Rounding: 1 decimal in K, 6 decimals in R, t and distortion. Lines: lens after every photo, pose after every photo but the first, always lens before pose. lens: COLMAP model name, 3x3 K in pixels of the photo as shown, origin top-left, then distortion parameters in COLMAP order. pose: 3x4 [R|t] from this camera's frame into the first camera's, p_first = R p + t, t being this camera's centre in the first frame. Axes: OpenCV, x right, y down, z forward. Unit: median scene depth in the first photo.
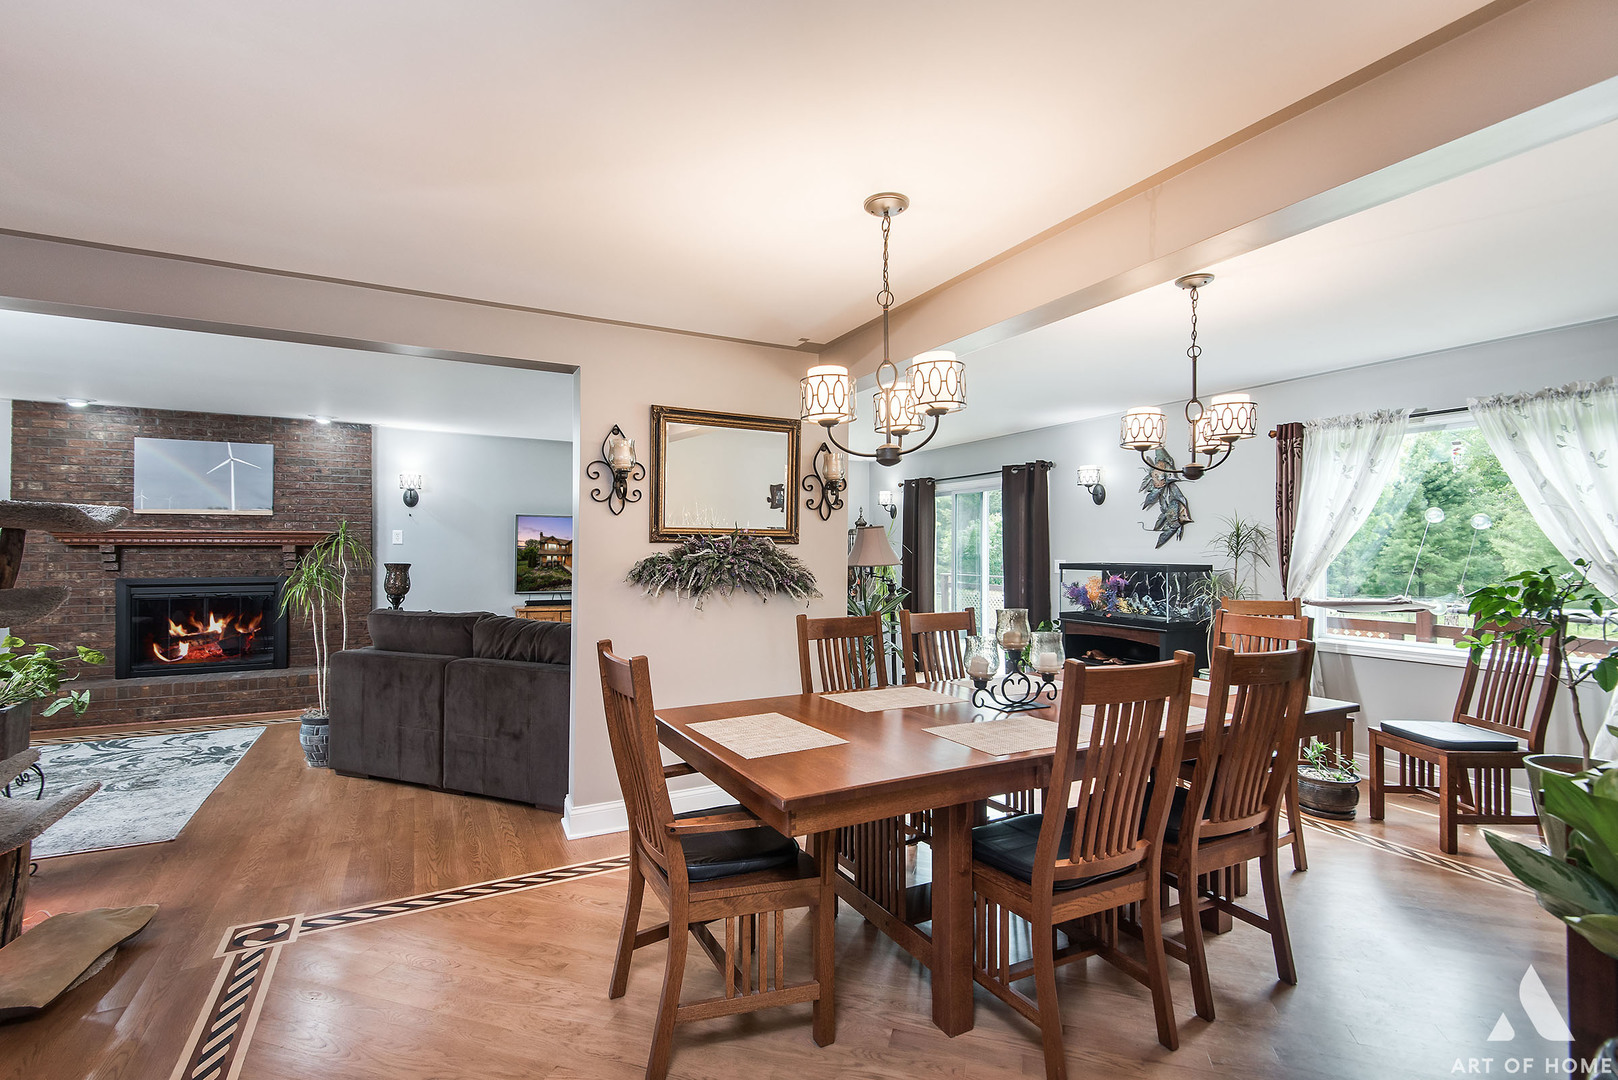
lens RADIAL K [[732.9, 0, 807.9], [0, 732.9, 543.5], [0, 0, 1]] dist [0.000868, -0.000822]
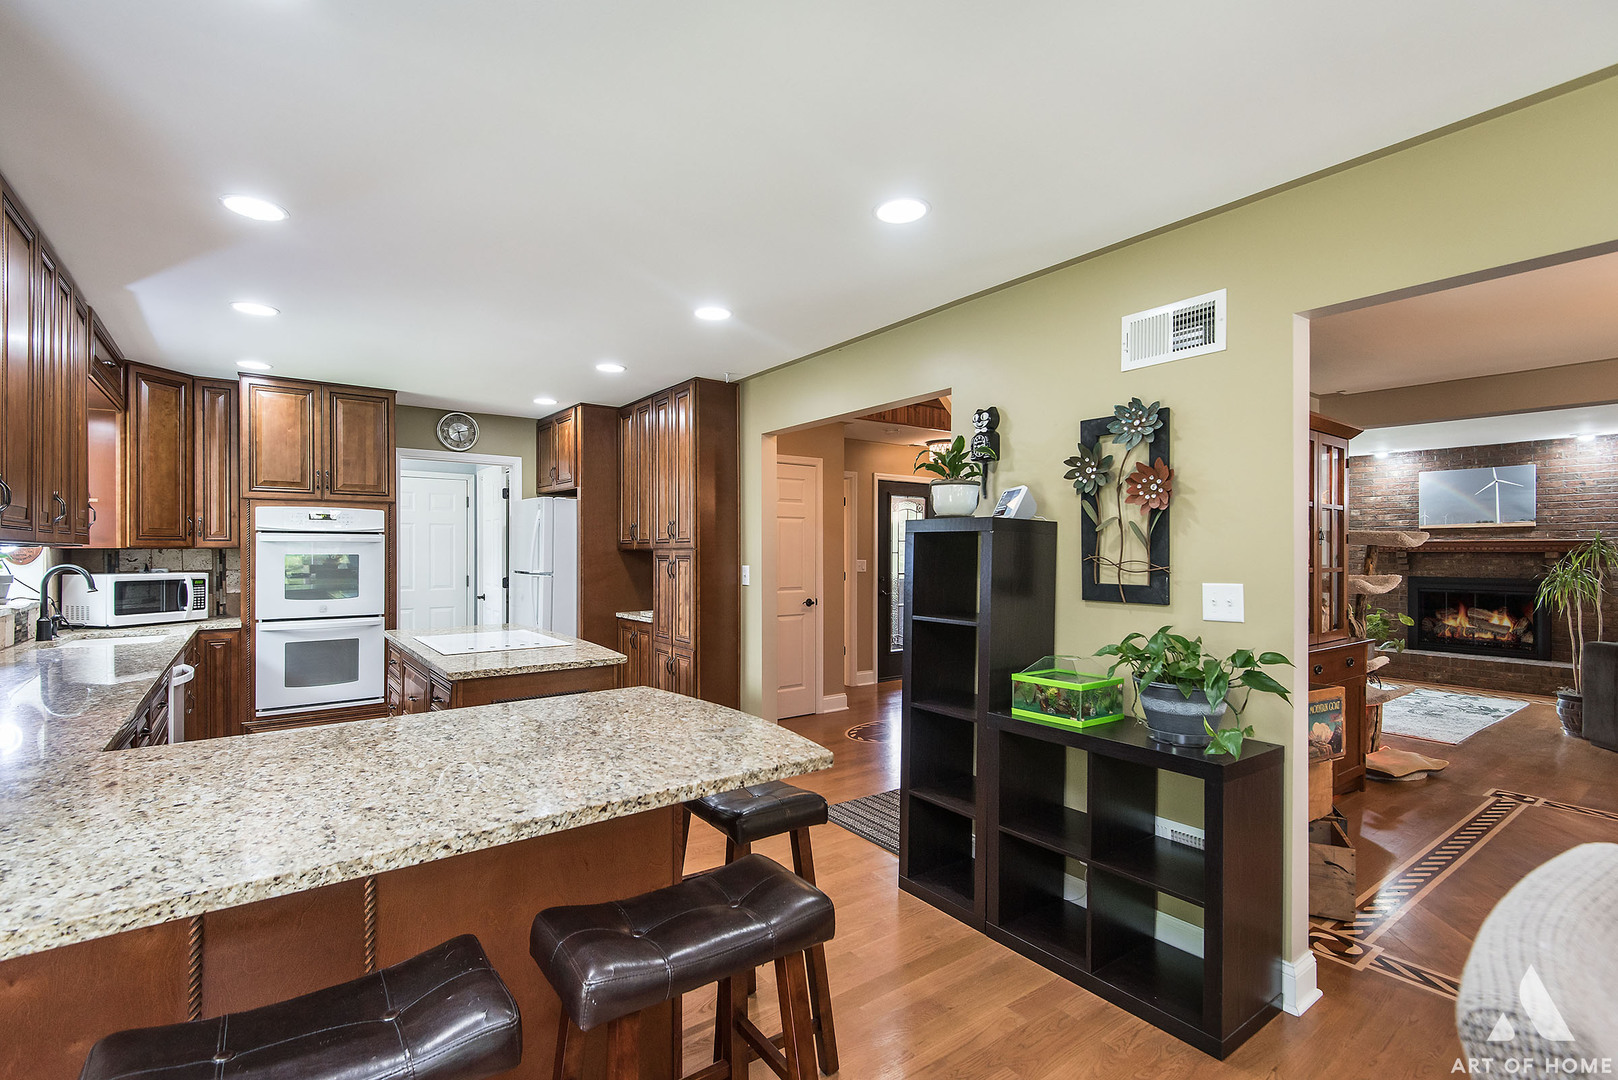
lens RADIAL K [[732.9, 0, 807.9], [0, 732.9, 543.5], [0, 0, 1]] dist [0.000868, -0.000822]
pose [[0.144763, -0.009926, -0.989417, 0.295006], [0.005084, 0.999944, -0.009287, -0.007271], [0.989453, -0.003686, 0.144806, -0.360028]]
